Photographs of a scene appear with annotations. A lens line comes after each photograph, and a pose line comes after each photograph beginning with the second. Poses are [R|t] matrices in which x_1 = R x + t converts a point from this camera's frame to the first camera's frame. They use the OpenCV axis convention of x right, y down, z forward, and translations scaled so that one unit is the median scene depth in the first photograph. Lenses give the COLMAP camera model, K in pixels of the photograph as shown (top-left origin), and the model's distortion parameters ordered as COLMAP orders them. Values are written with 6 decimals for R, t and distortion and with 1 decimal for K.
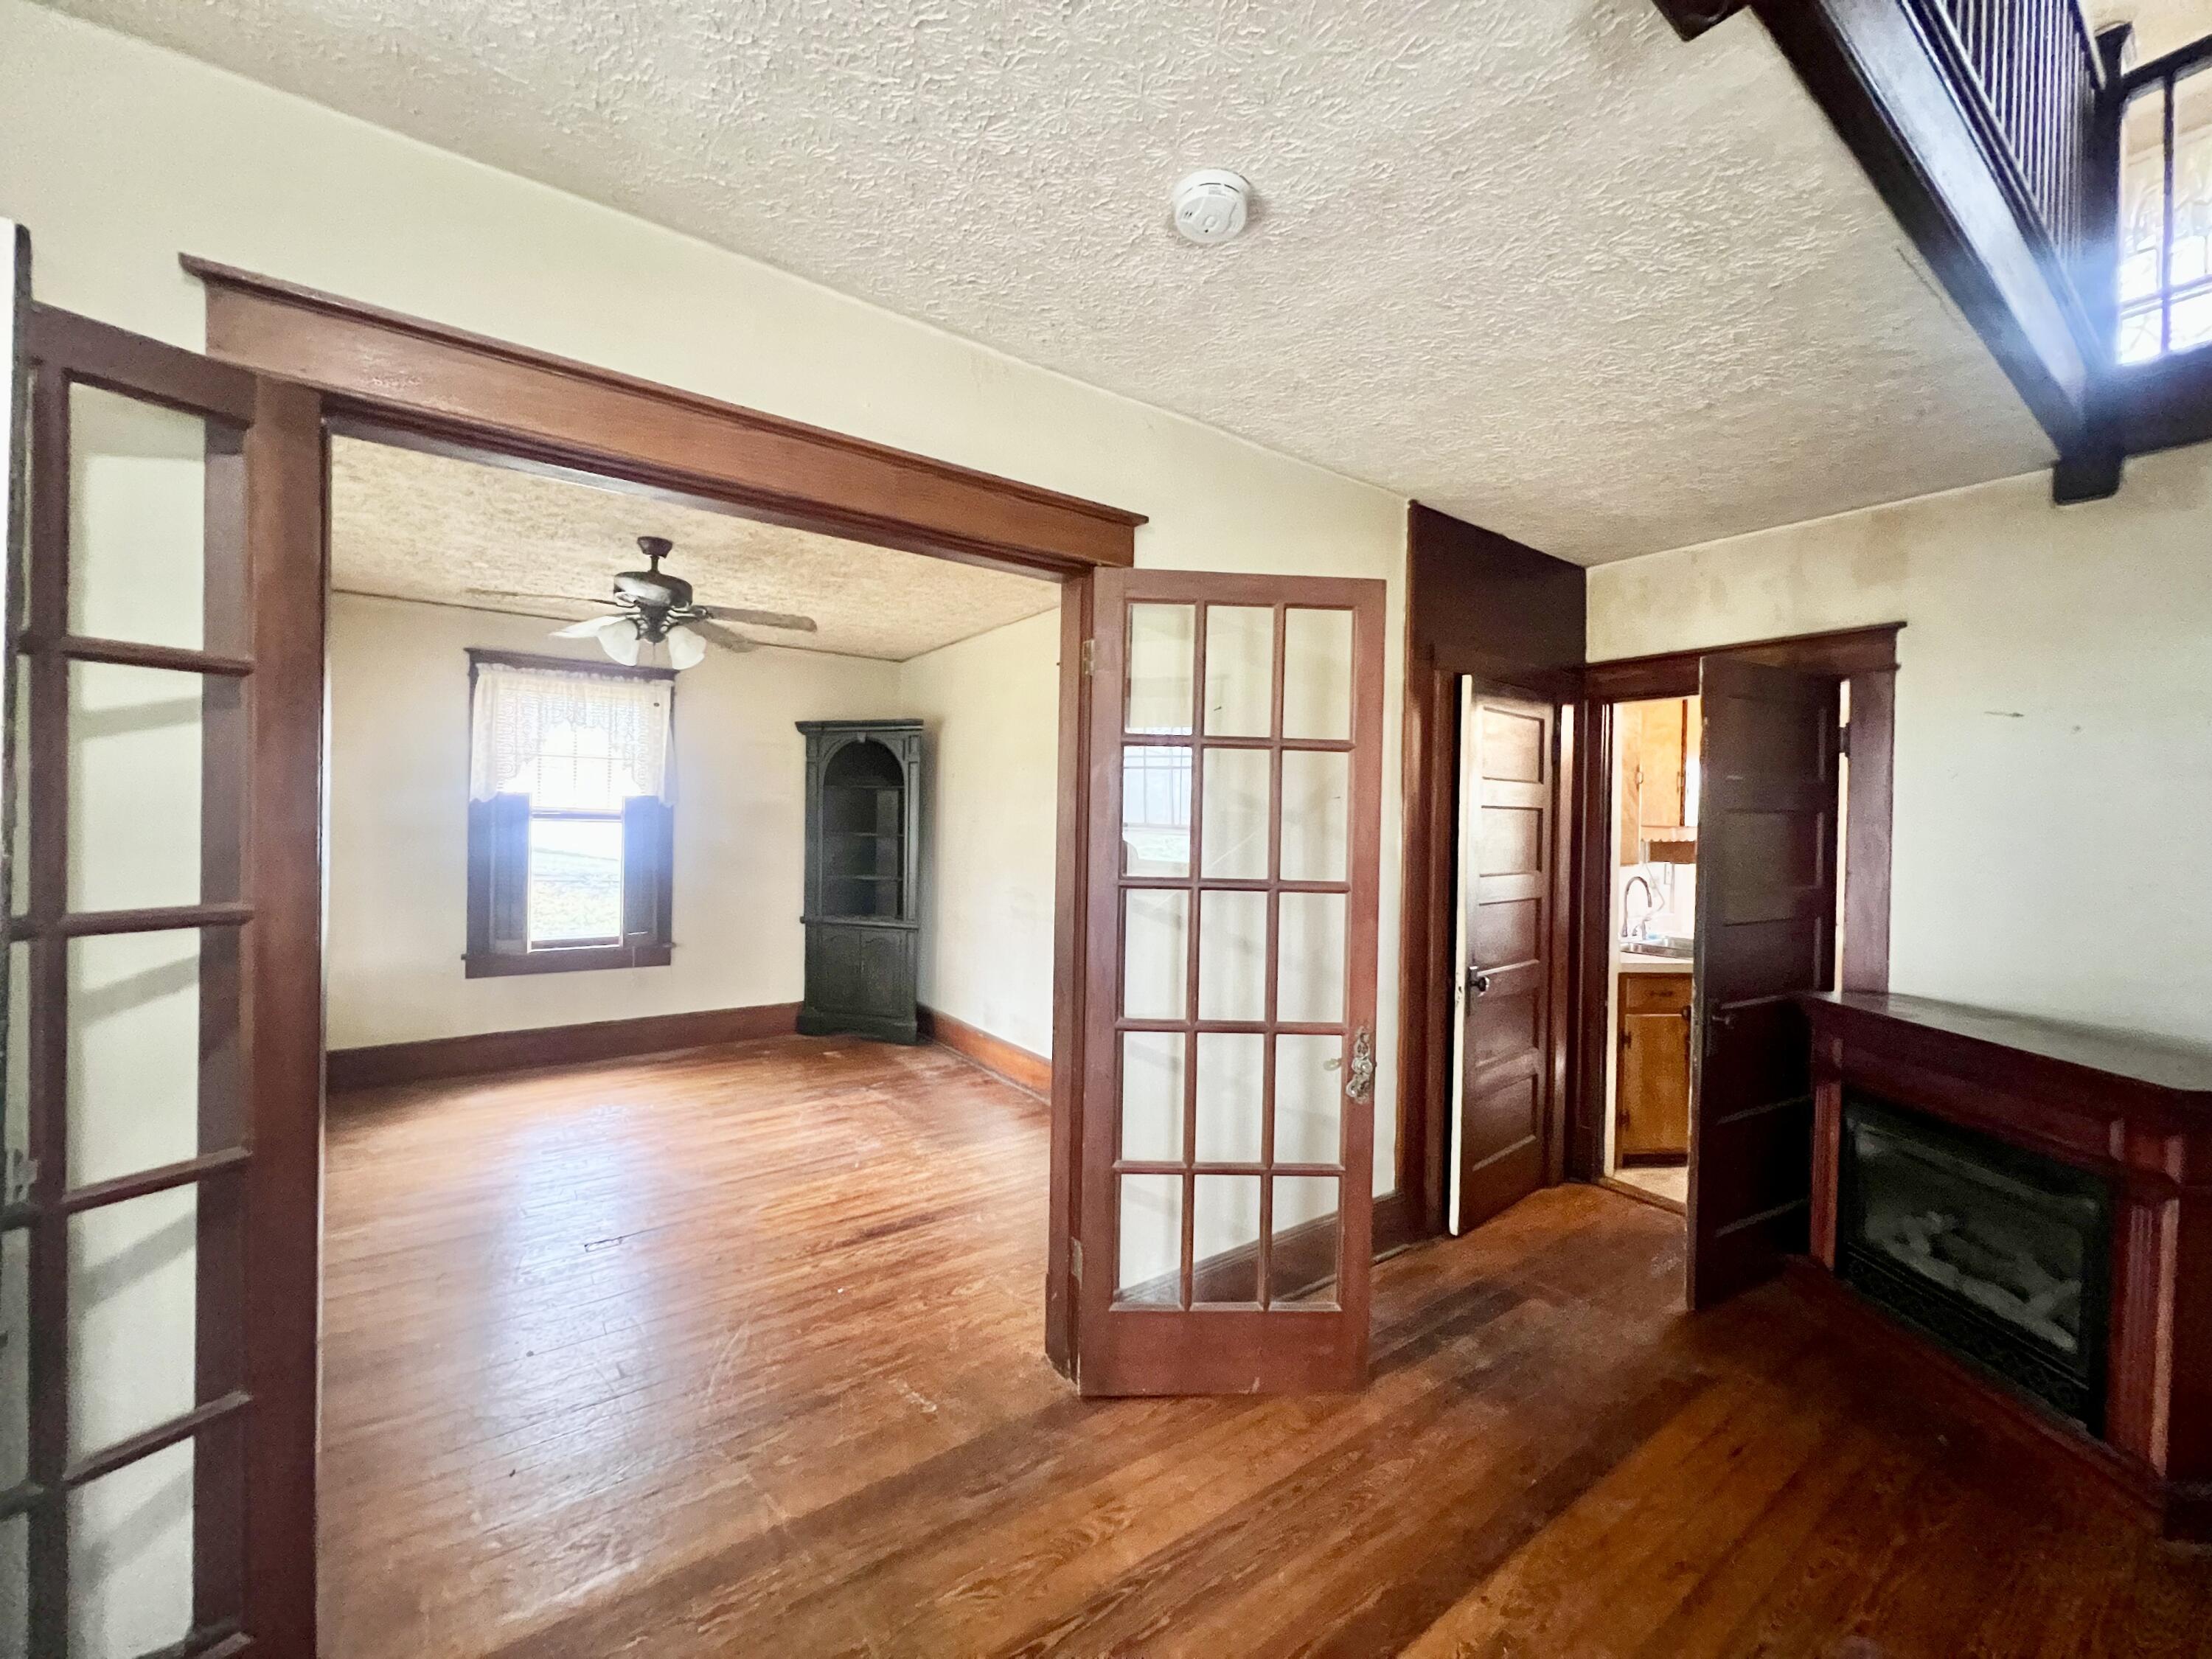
lens RADIAL K [[884.0, 0, 1105.8], [0, 884.0, 835.8], [0, 0, 1]] dist [-0.000947, 0.000559]
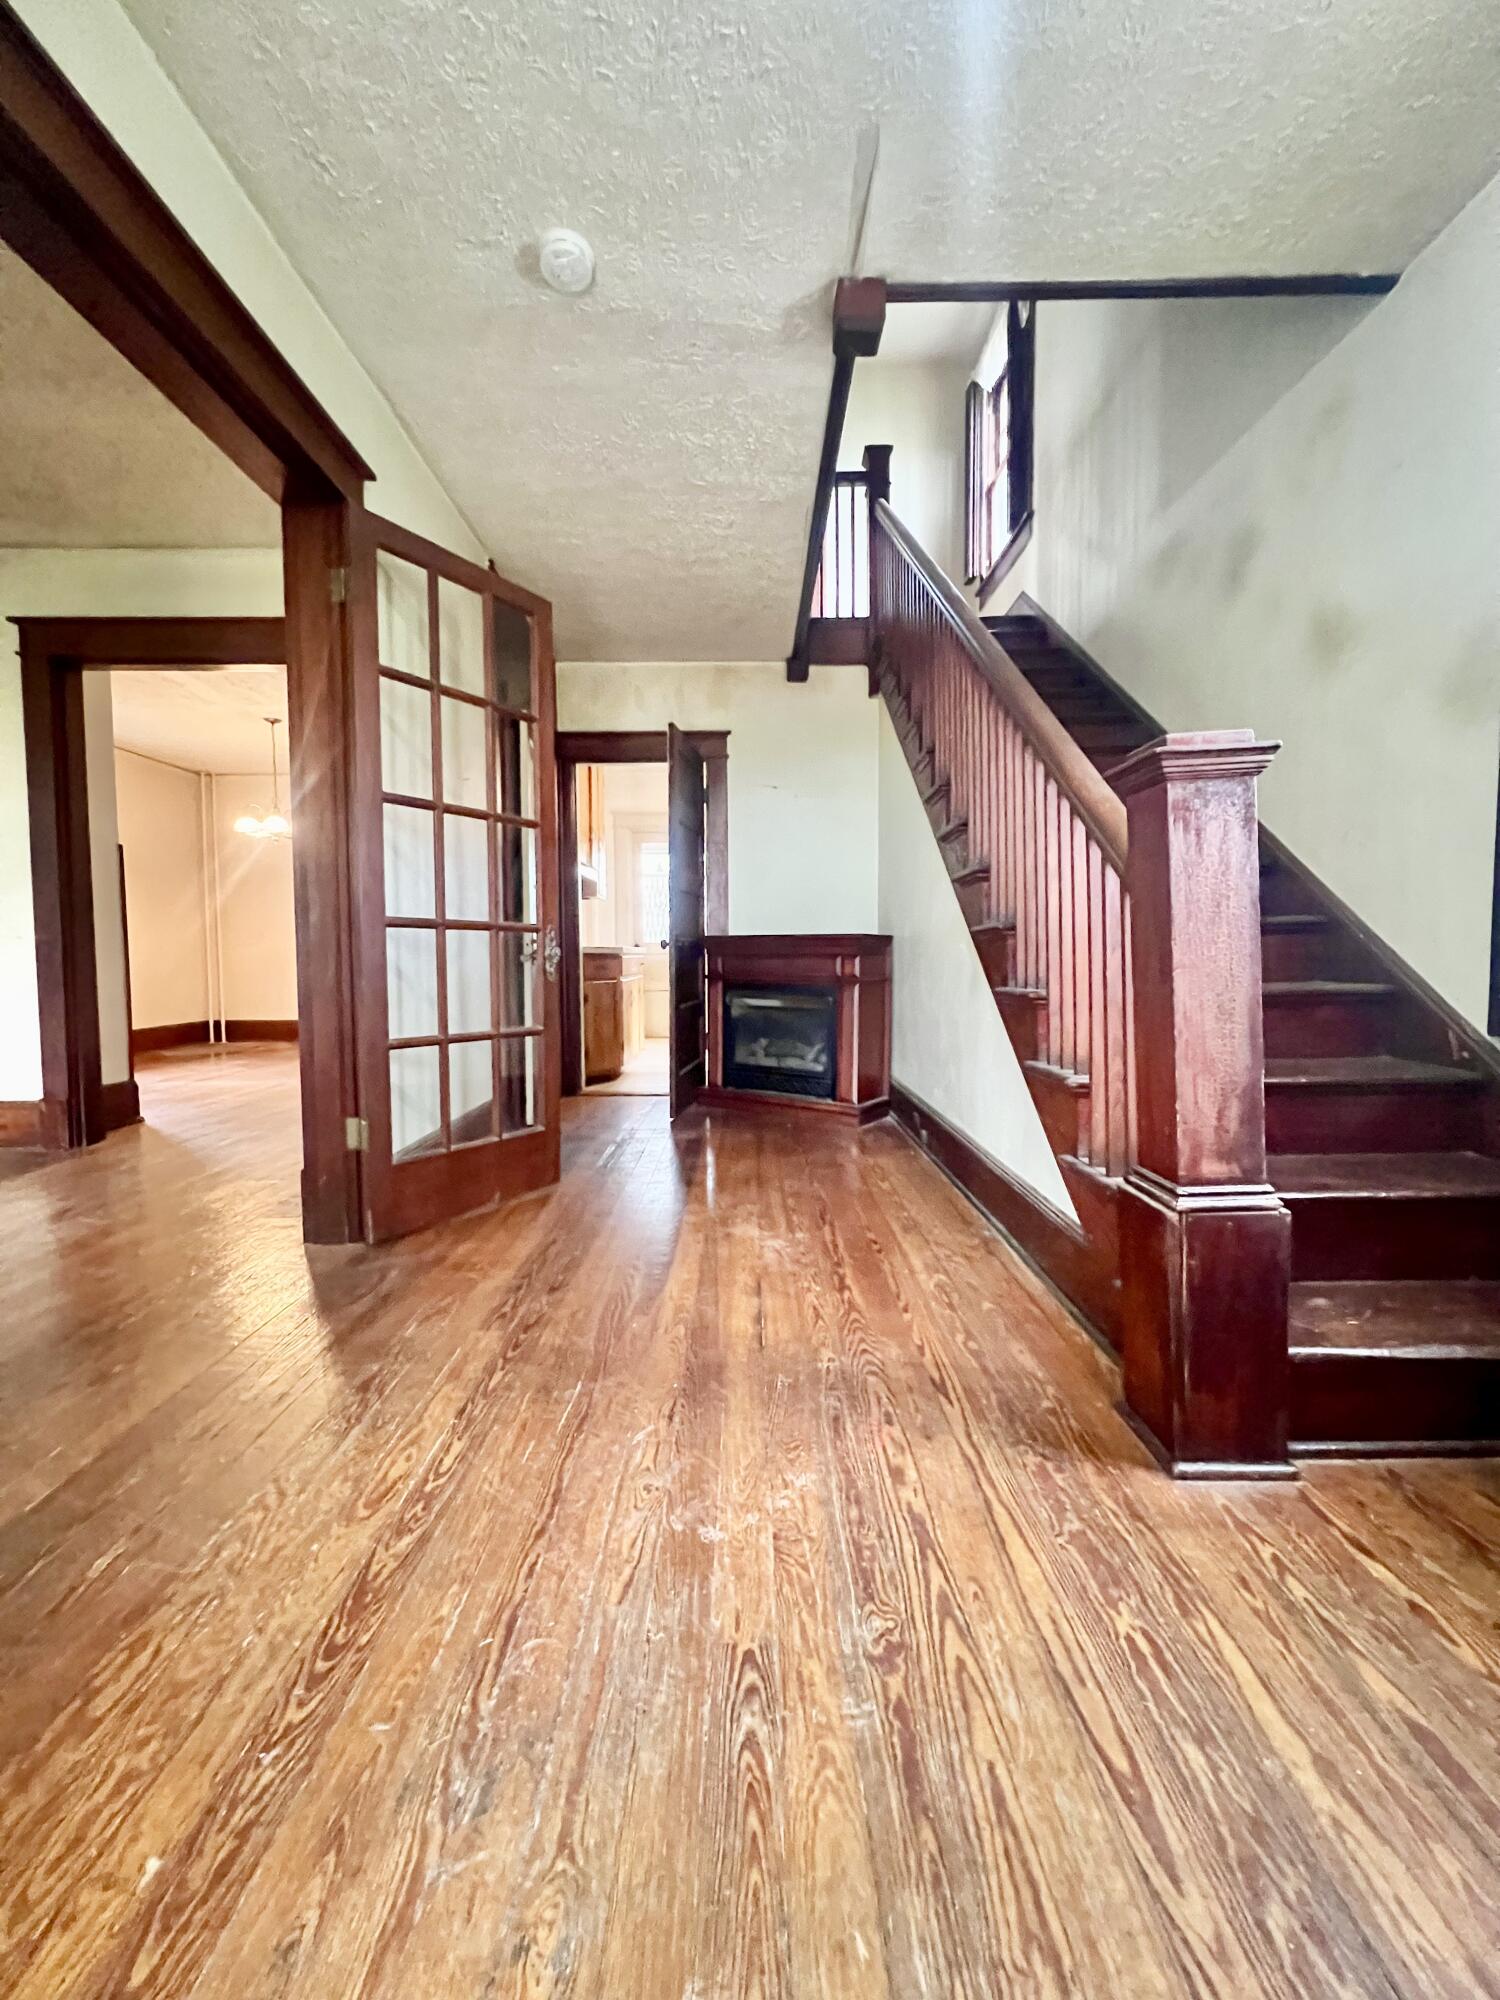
lens RADIAL K [[799.3, 0, 749.5], [0, 799.3, 1002.9], [0, 0, 1]] dist [-0.000947, 0.000559]
pose [[0.582374, -0.066968, 0.810158, -0.502223], [0.029491, 0.997685, 0.061270, 0.244706], [-0.812386, -0.011789, 0.583001, 0.002131]]
